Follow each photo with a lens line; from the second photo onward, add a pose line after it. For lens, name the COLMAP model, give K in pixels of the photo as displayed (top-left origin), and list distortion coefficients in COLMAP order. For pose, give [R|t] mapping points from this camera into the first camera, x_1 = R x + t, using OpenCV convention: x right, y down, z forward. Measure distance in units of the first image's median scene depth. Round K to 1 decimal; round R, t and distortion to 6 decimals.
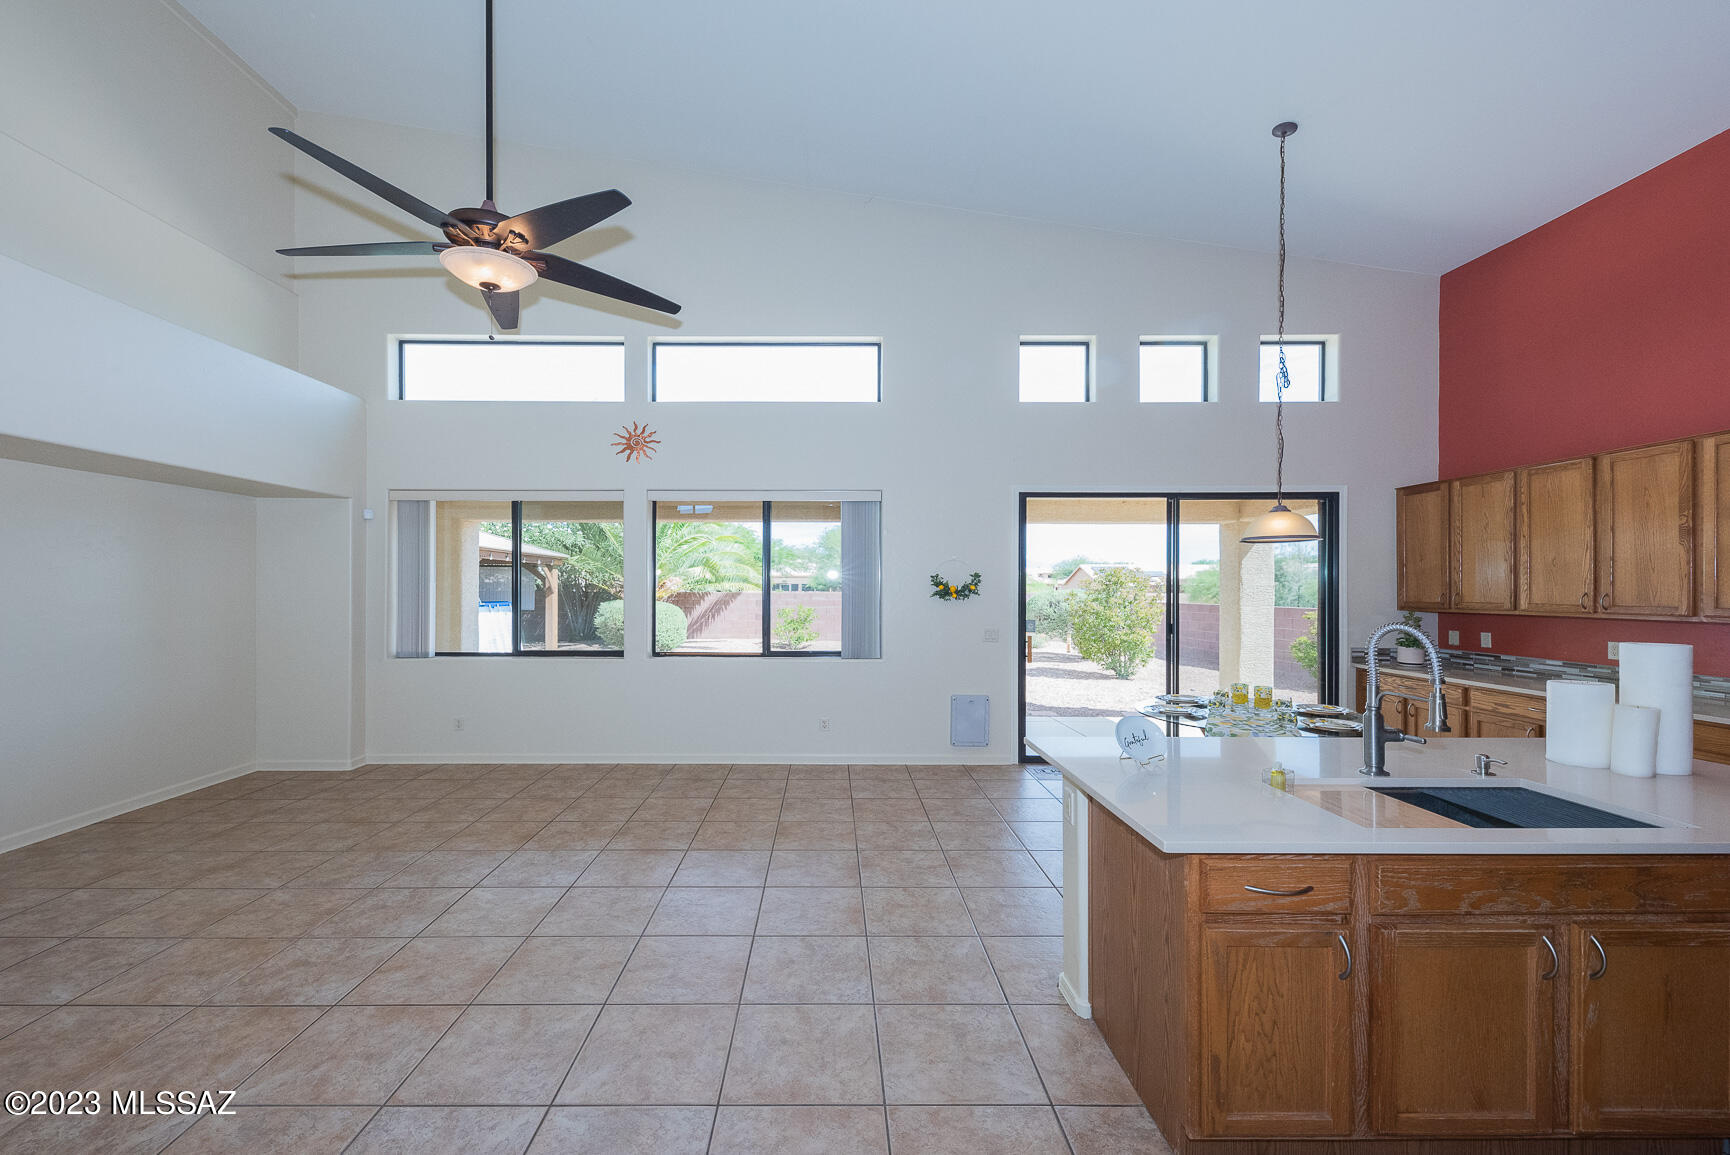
lens RADIAL K [[739.7, 0, 871.0], [0, 739.7, 568.2], [0, 0, 1]] dist [-0.000611, -0.000394]
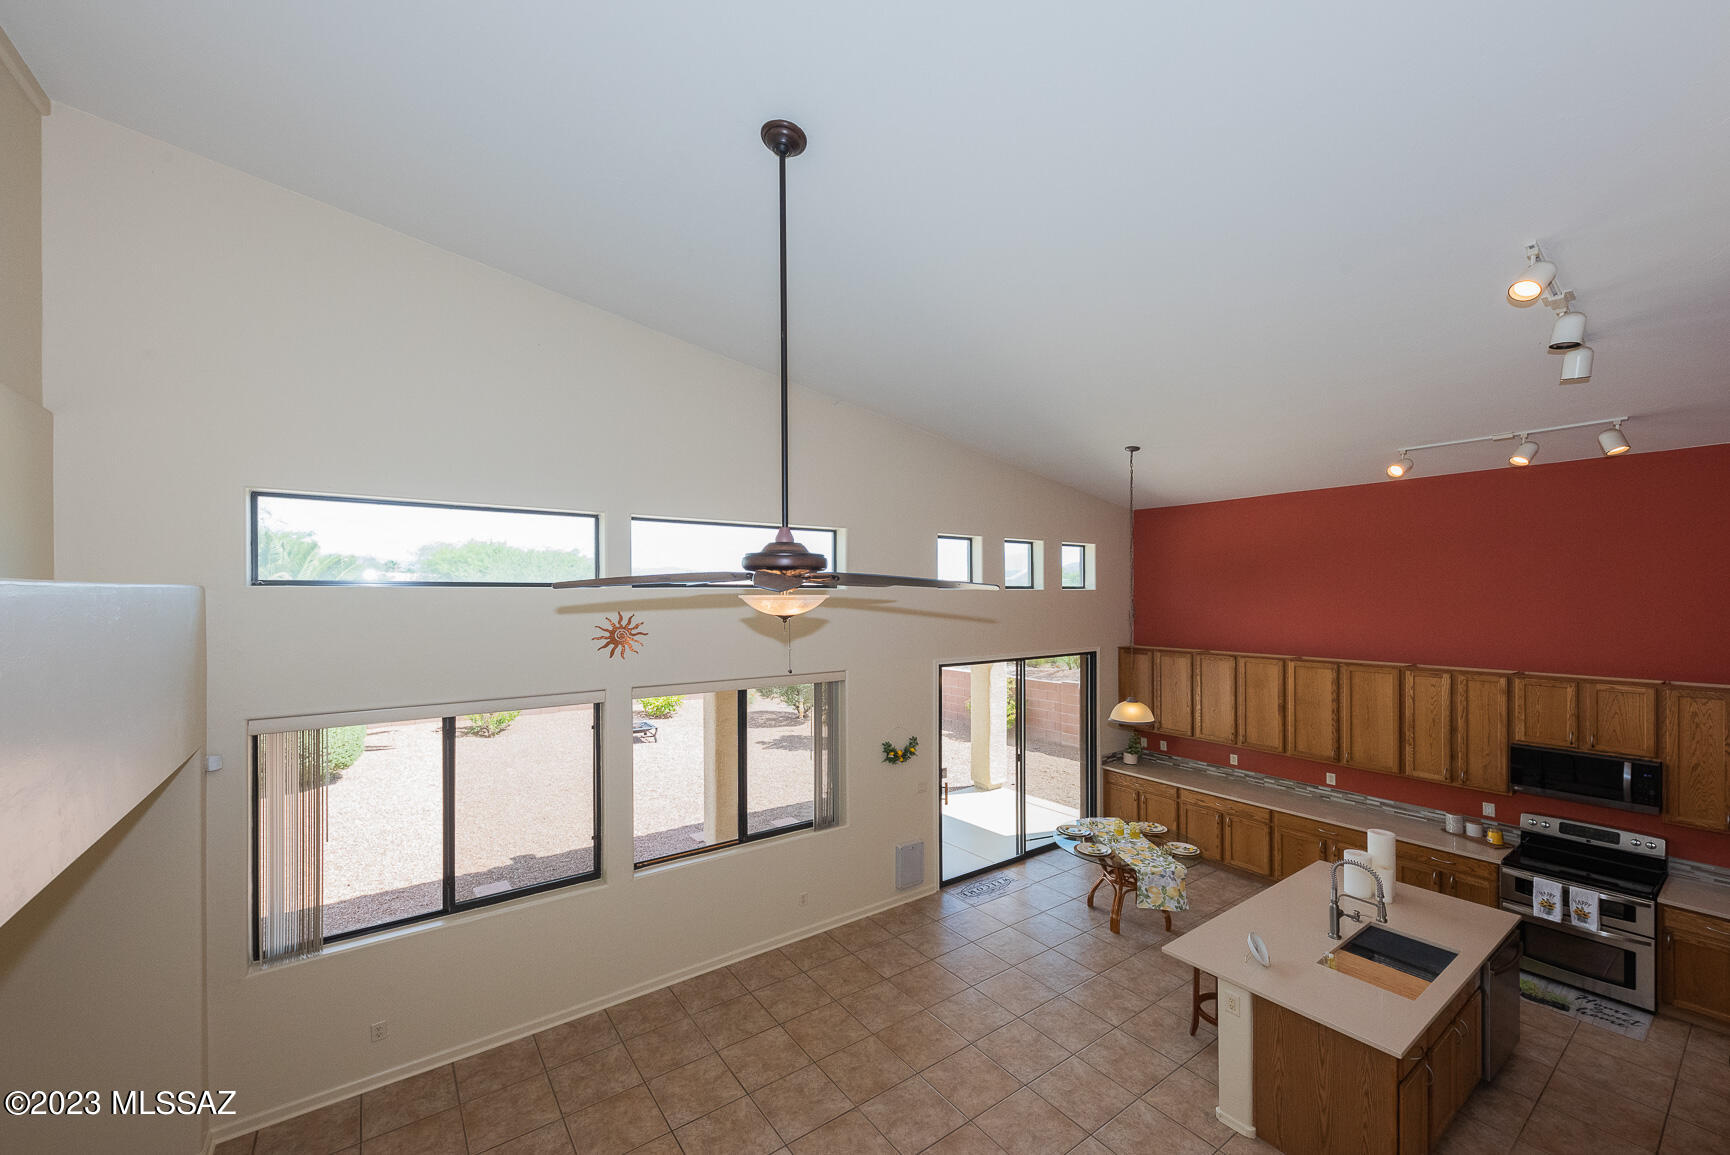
lens RADIAL K [[685.2, 0, 937.5], [0, 685.2, 555.2], [0, 0, 1]] dist [0.000023, -0.000447]
pose [[0.781925, 0.051762, 0.621219, -0.547863], [-0.041471, 0.998658, -0.031012, -0.261598], [-0.621991, -0.001514, 0.783023, 0.104012]]
